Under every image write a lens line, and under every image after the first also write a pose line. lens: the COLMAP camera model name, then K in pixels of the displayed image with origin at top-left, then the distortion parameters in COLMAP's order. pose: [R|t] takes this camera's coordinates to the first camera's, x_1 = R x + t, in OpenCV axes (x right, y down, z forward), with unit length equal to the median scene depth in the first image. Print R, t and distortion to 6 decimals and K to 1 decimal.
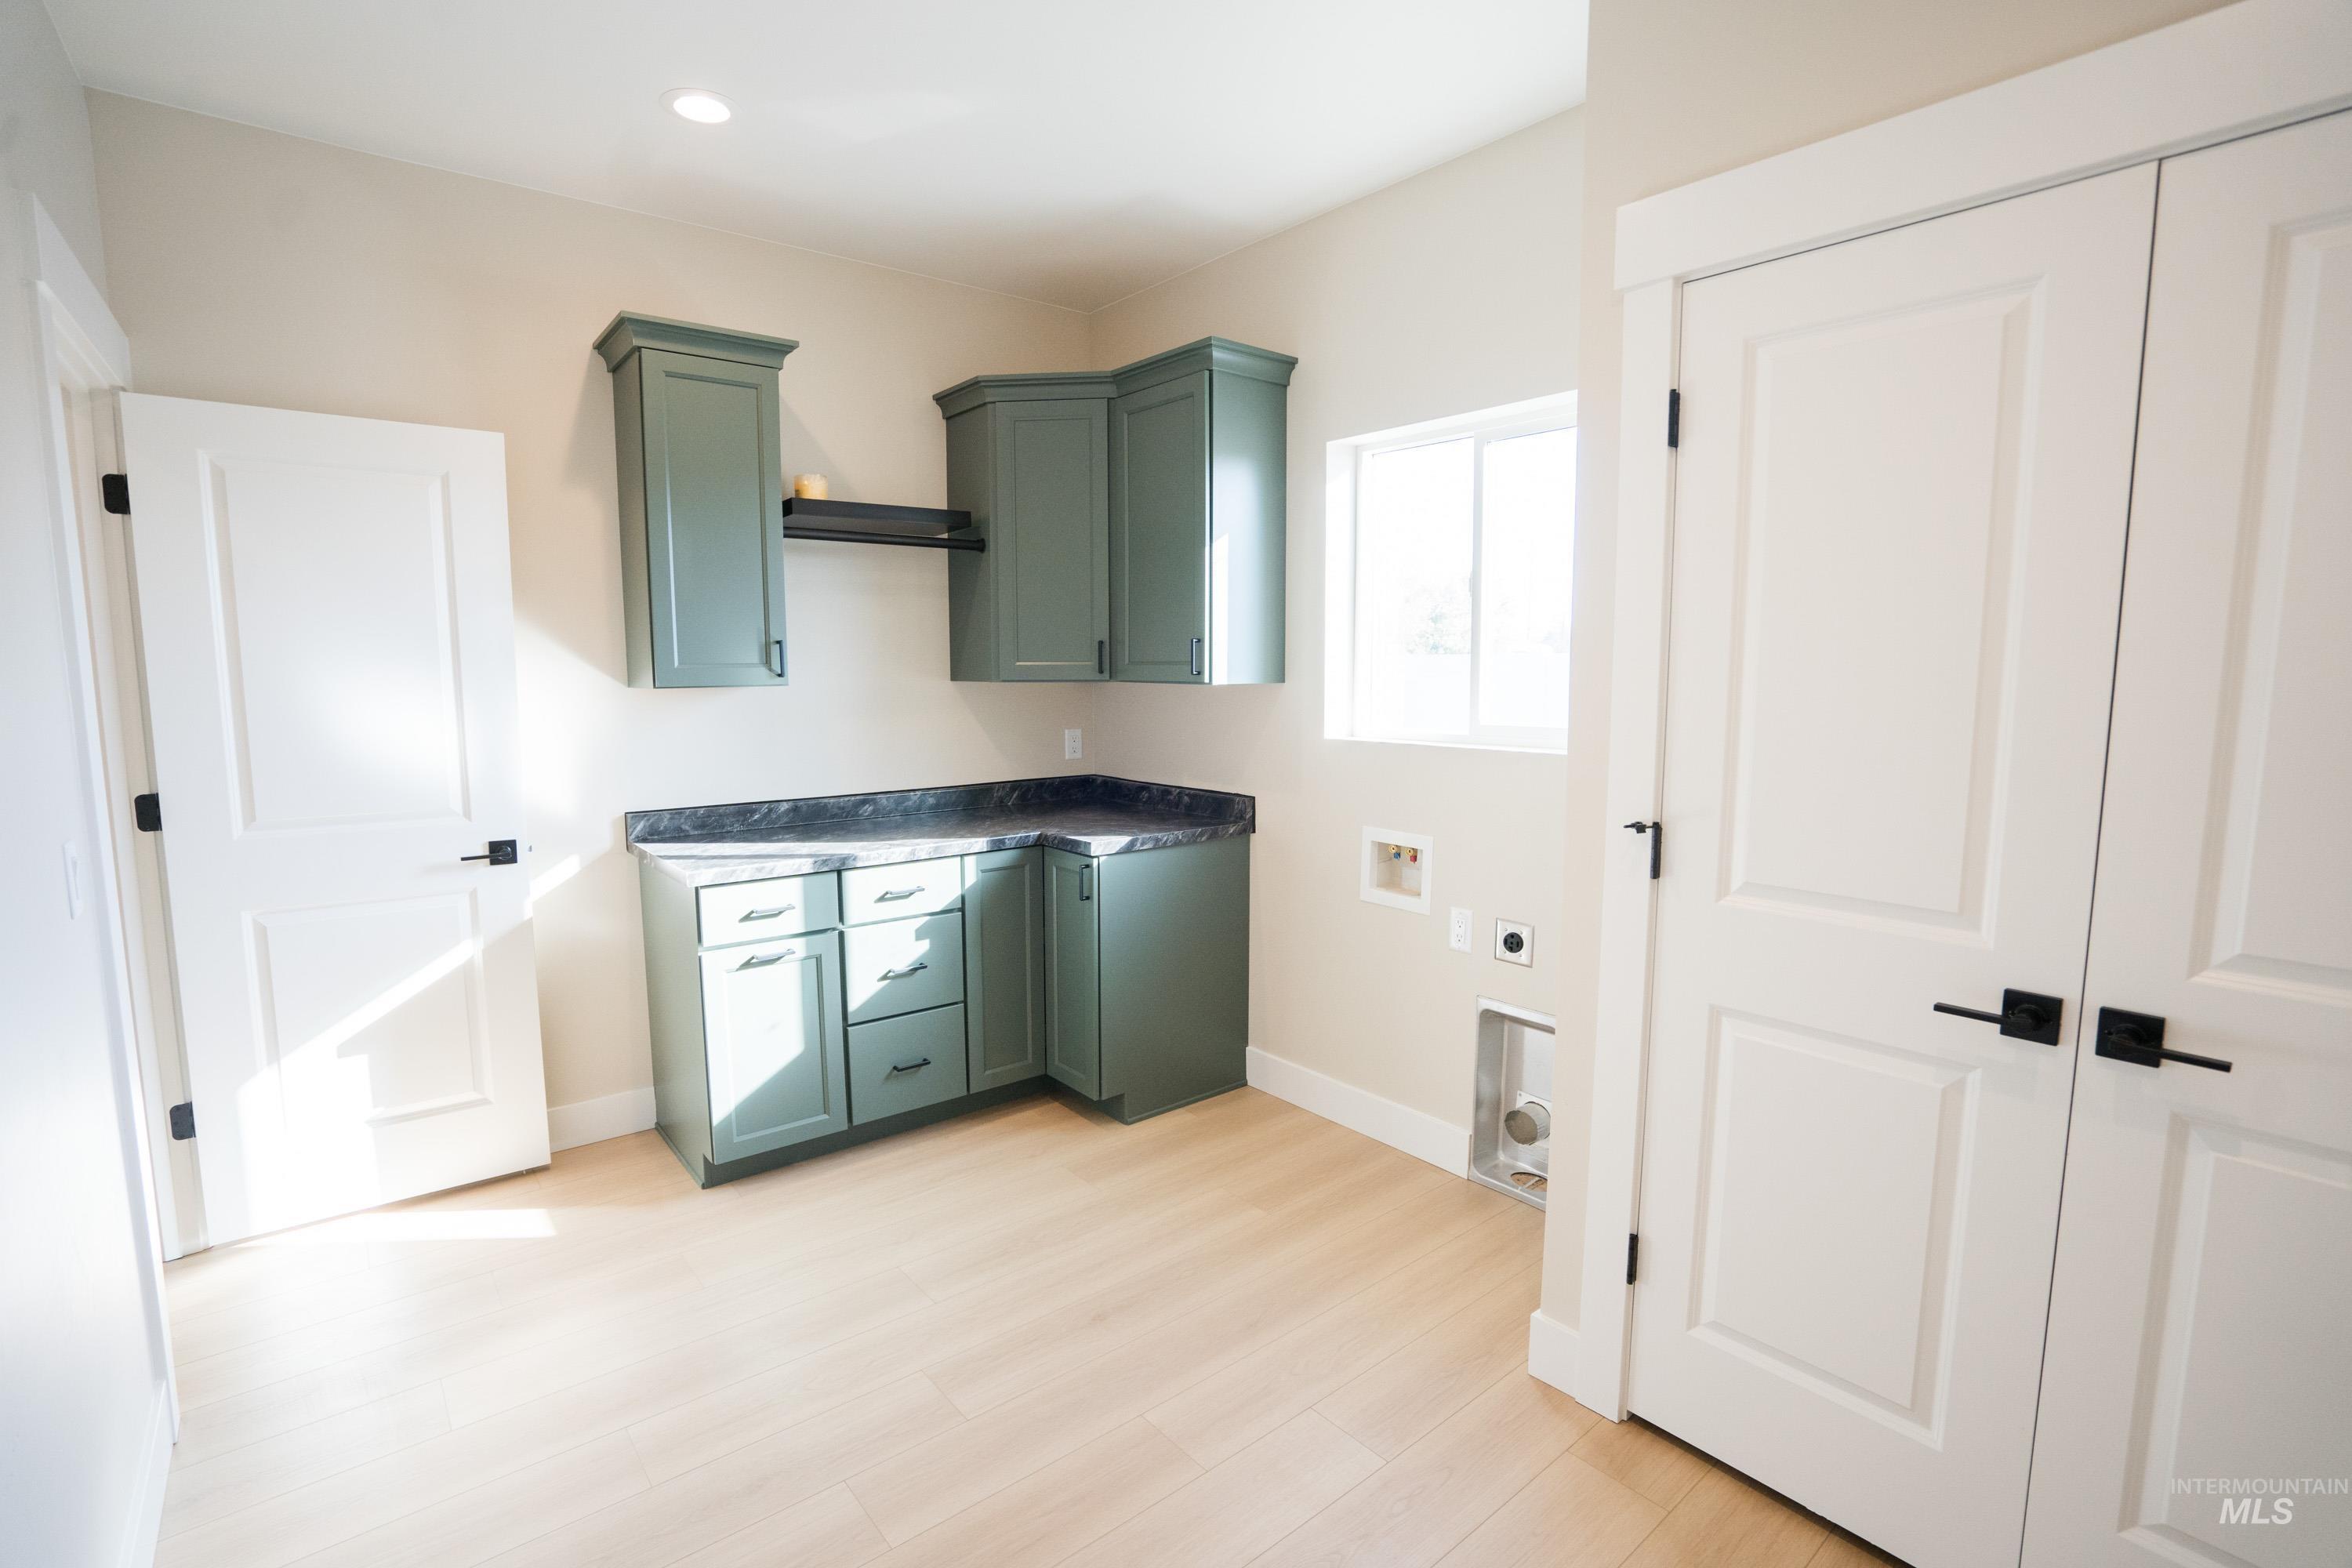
lens RADIAL K [[1086.6, 0, 1171.3], [0, 1086.6, 787.4], [0, 0, 1]] dist [-0.053428, 0.019467]
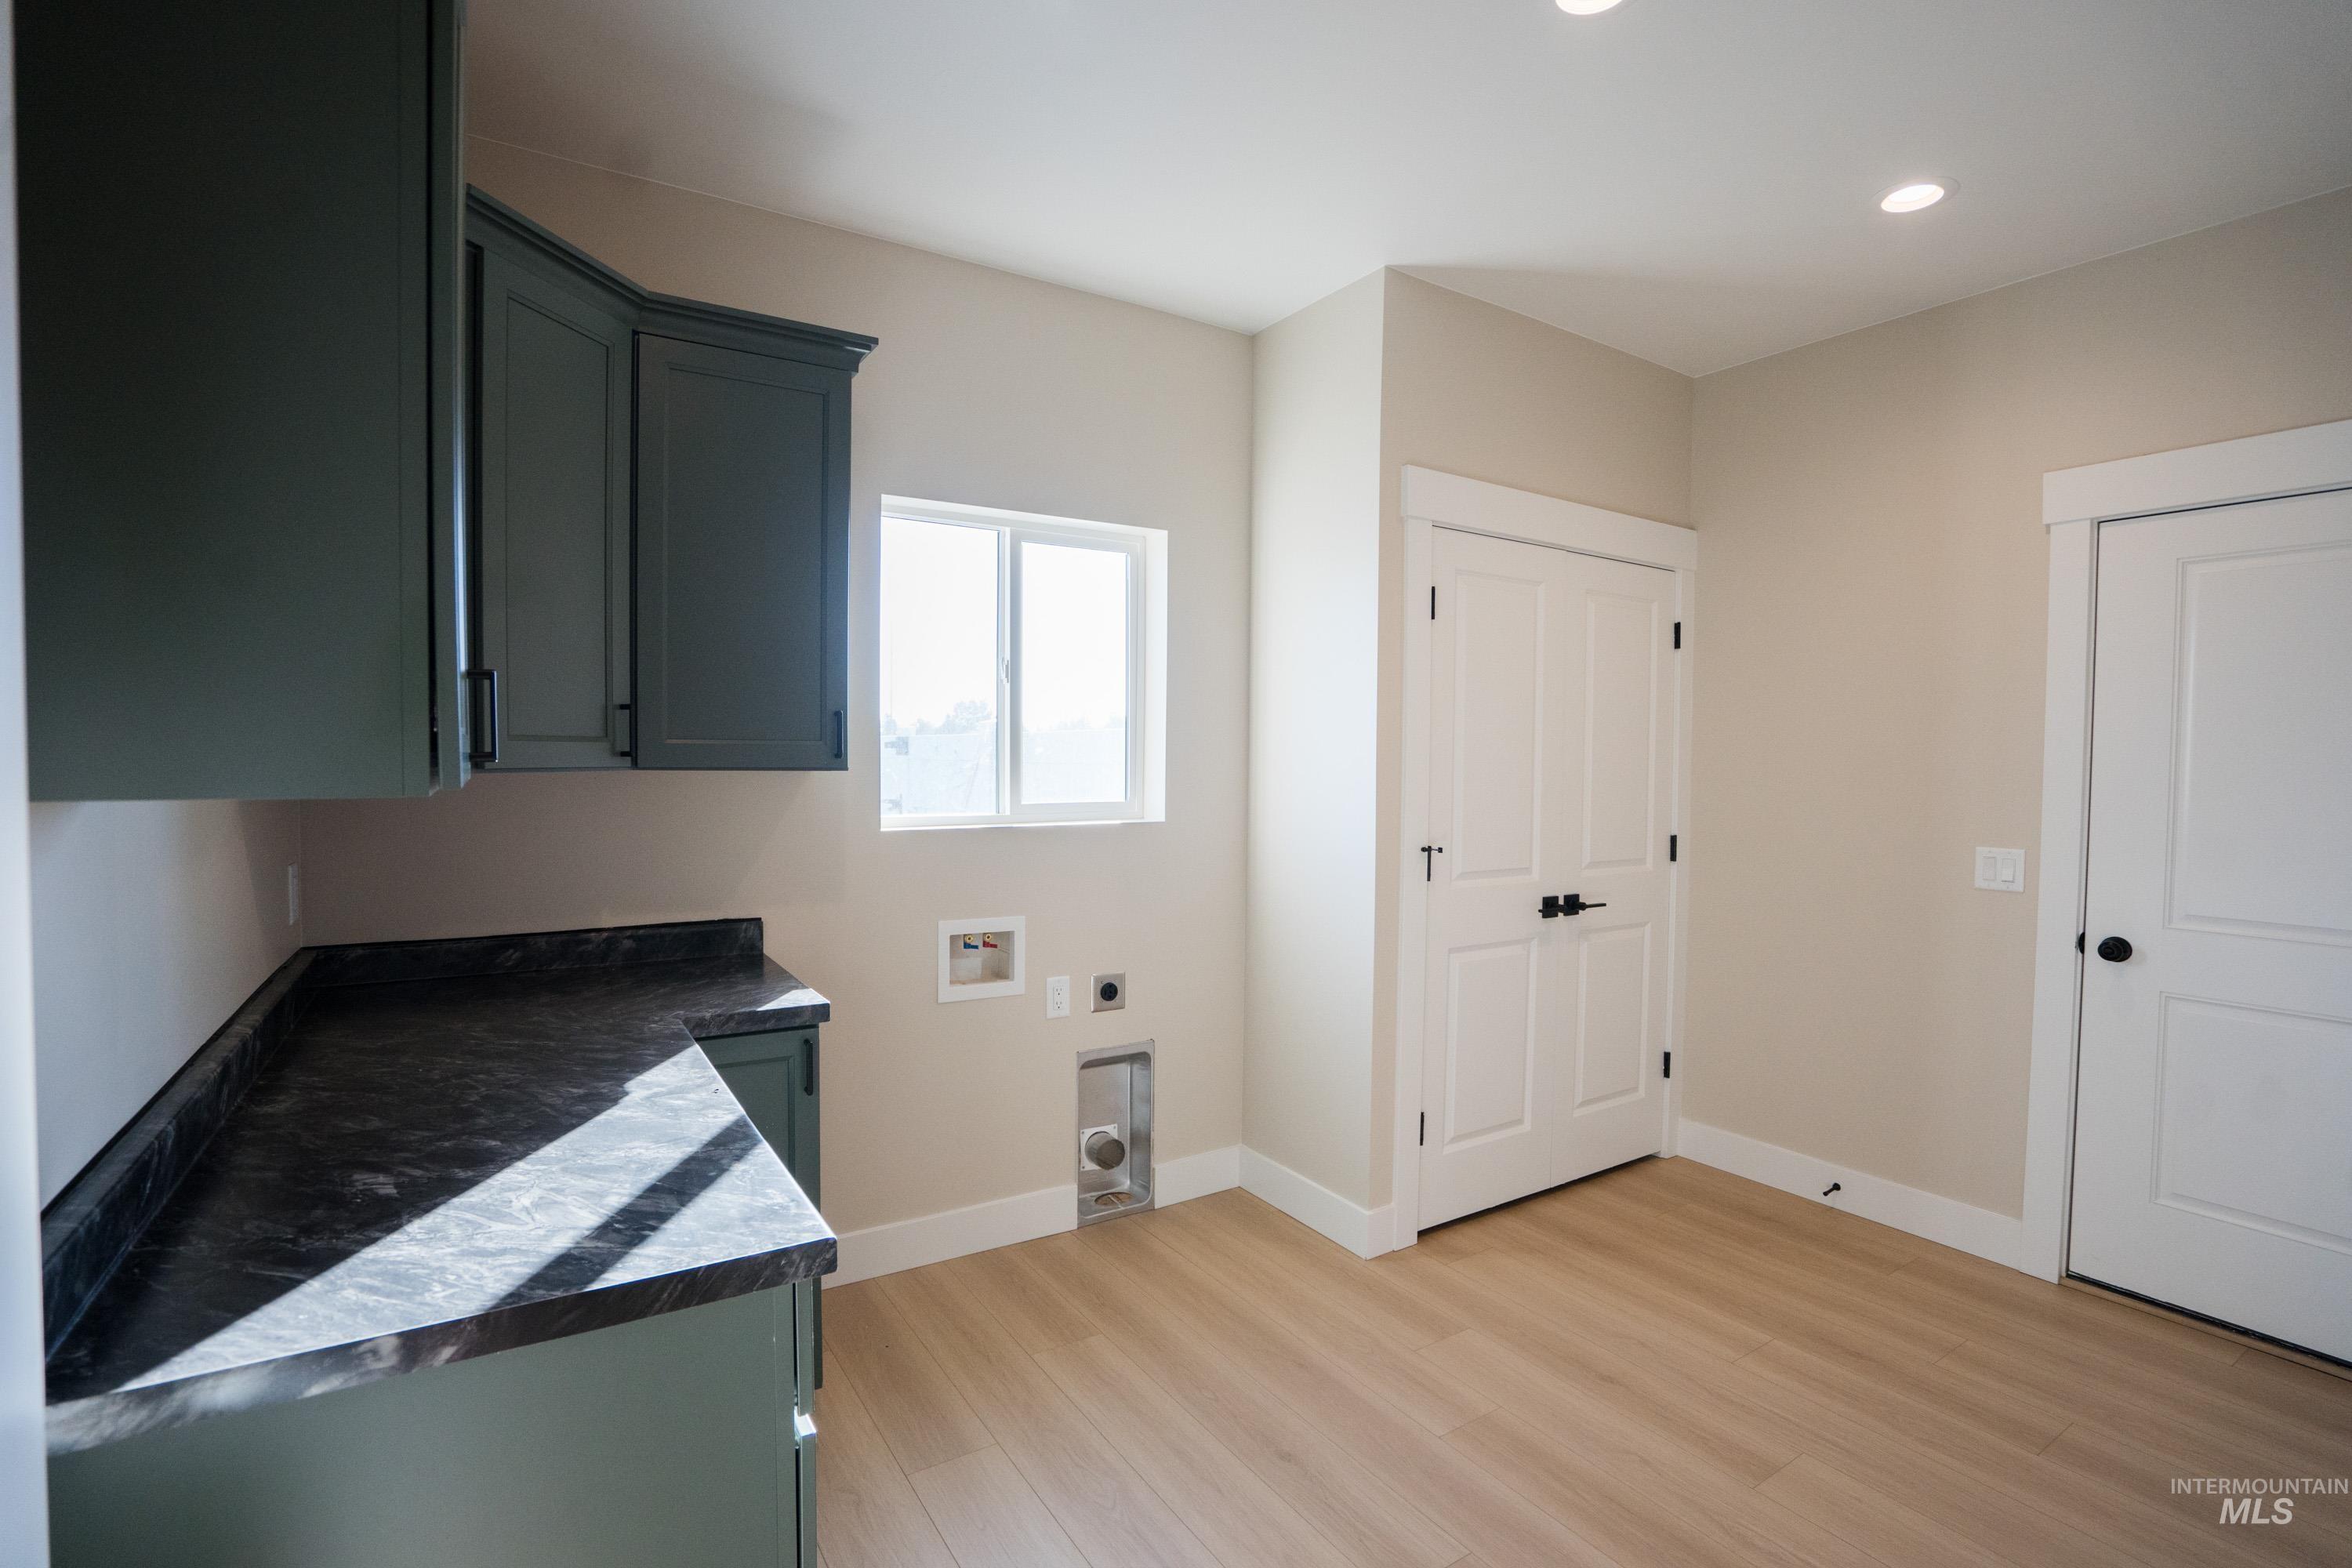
lens RADIAL K [[1086.6, 0, 1171.3], [0, 1086.6, 787.4], [0, 0, 1]] dist [-0.053428, 0.019467]
pose [[0.120885, -0.027376, 0.992289, -0.773632], [0.104285, 0.994438, 0.014731, -0.076861], [-0.987173, 0.101700, 0.123068, 0.742983]]
